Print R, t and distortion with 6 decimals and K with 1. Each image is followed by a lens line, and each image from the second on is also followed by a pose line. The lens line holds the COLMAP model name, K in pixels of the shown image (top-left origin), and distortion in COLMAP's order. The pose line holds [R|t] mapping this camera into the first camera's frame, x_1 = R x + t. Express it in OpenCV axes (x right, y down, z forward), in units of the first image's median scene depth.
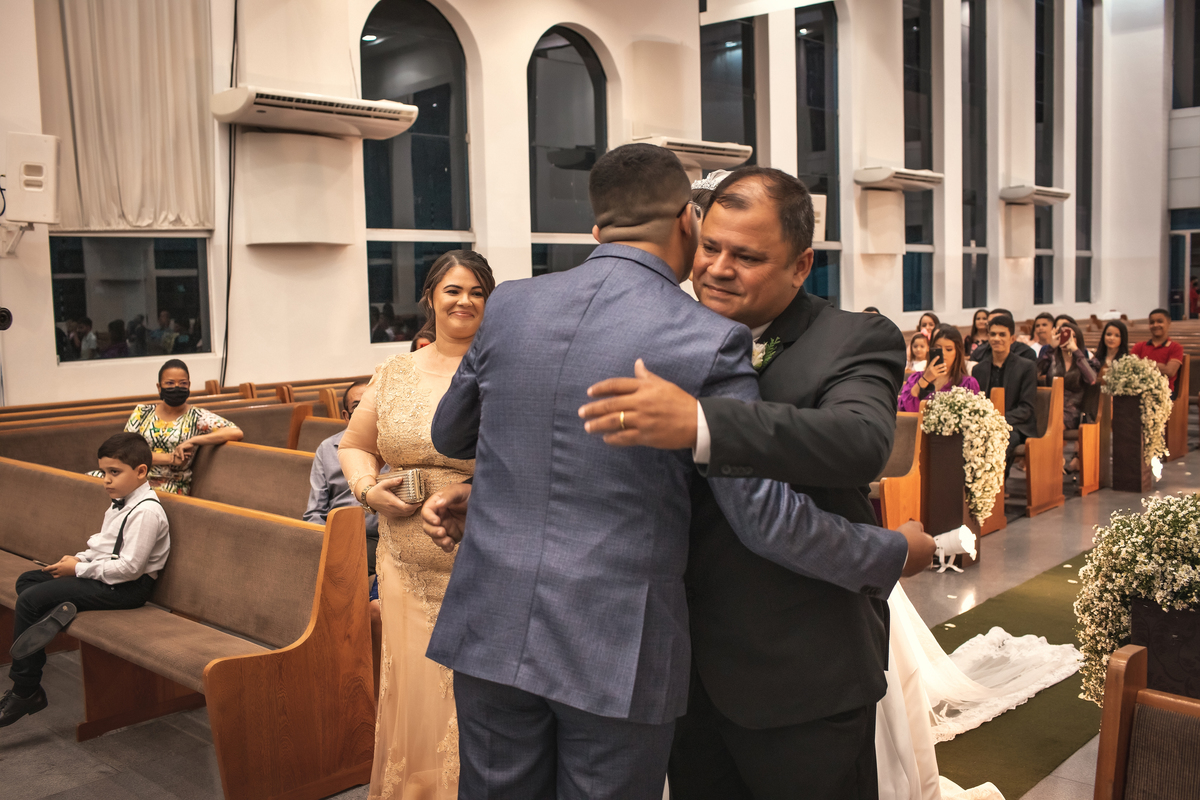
lens RADIAL K [[1933.3, 0, 600.0], [0, 1933.3, 400.0], [0, 0, 1]] dist [-0.010979, 0.123148]
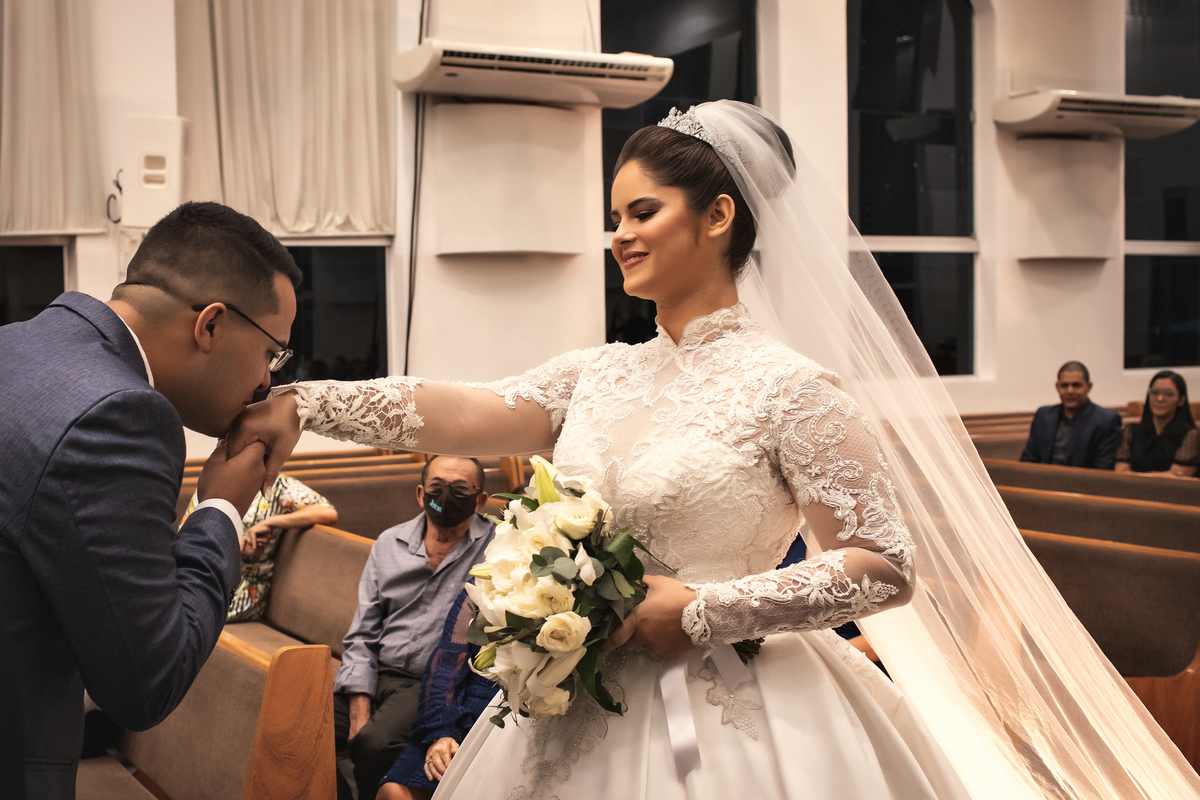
lens RADIAL K [[1933.3, 0, 600.0], [0, 1933.3, 400.0], [0, 0, 1]] dist [-0.010979, 0.123148]
pose [[0.901972, 0.023835, -0.431136, 0.198533], [-0.027318, 0.999625, -0.001888, -0.024836], [0.430929, 0.013480, 0.902285, 0.357575]]
